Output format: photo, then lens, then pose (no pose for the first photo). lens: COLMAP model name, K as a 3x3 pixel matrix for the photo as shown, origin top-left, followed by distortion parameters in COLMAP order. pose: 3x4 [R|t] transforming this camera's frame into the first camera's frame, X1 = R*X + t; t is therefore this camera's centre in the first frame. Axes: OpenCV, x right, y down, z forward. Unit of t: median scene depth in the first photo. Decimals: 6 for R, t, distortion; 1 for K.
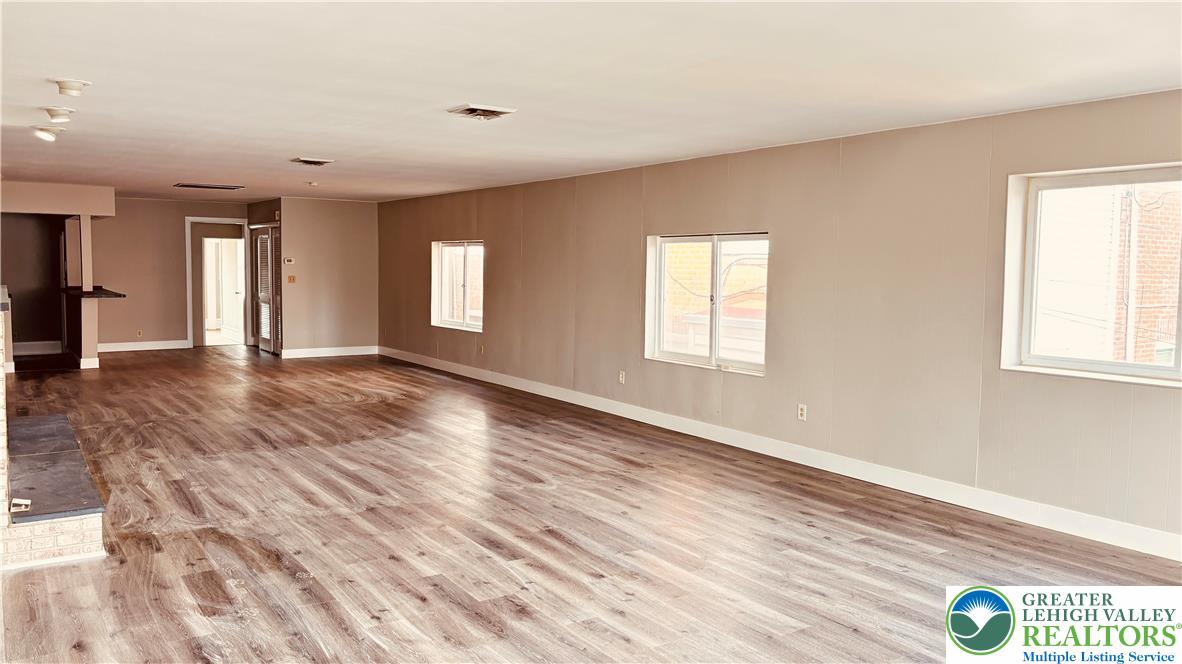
lens RADIAL K [[893.0, 0, 602.9], [0, 893.0, 332.5], [0, 0, 1]] dist [0.046252, -0.057010]
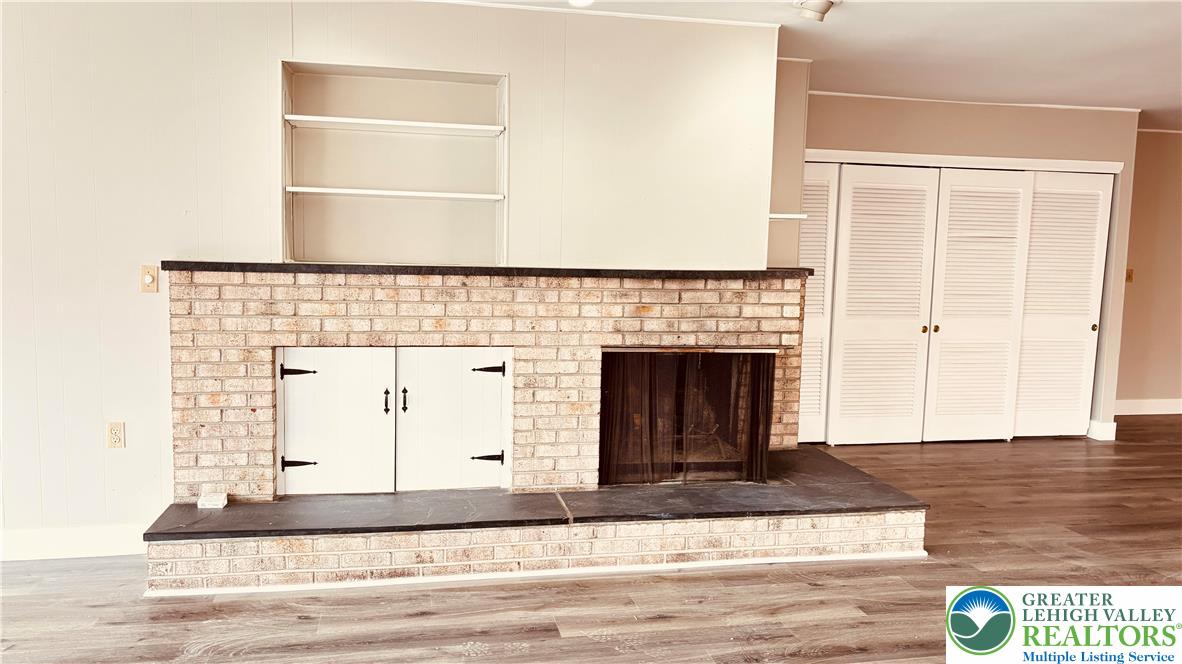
lens RADIAL K [[893.0, 0, 588.2], [0, 893.0, 325.3], [0, 0, 1]] dist [0.046252, -0.057010]
pose [[-0.398254, 0.063351, -0.915085, -0.011136], [-0.093338, 0.989635, 0.109134, -0.082997], [0.912514, 0.128875, -0.388213, 1.335482]]
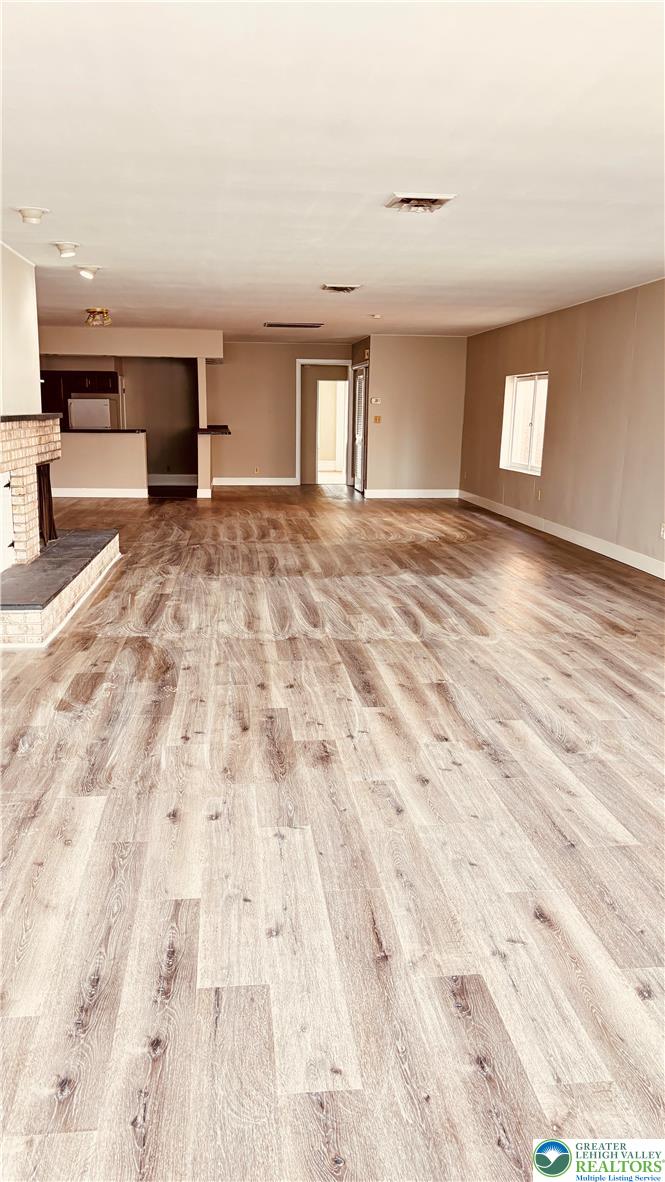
lens RADIAL K [[893.0, 0, 328.3], [0, 893.0, 615.9], [0, 0, 1]] dist [0.046252, -0.057010]
pose [[0.880748, 0.104917, -0.461817, 0.231064], [-0.037363, 0.987506, 0.153088, 0.018299], [0.472109, -0.117578, 0.873664, 0.156417]]
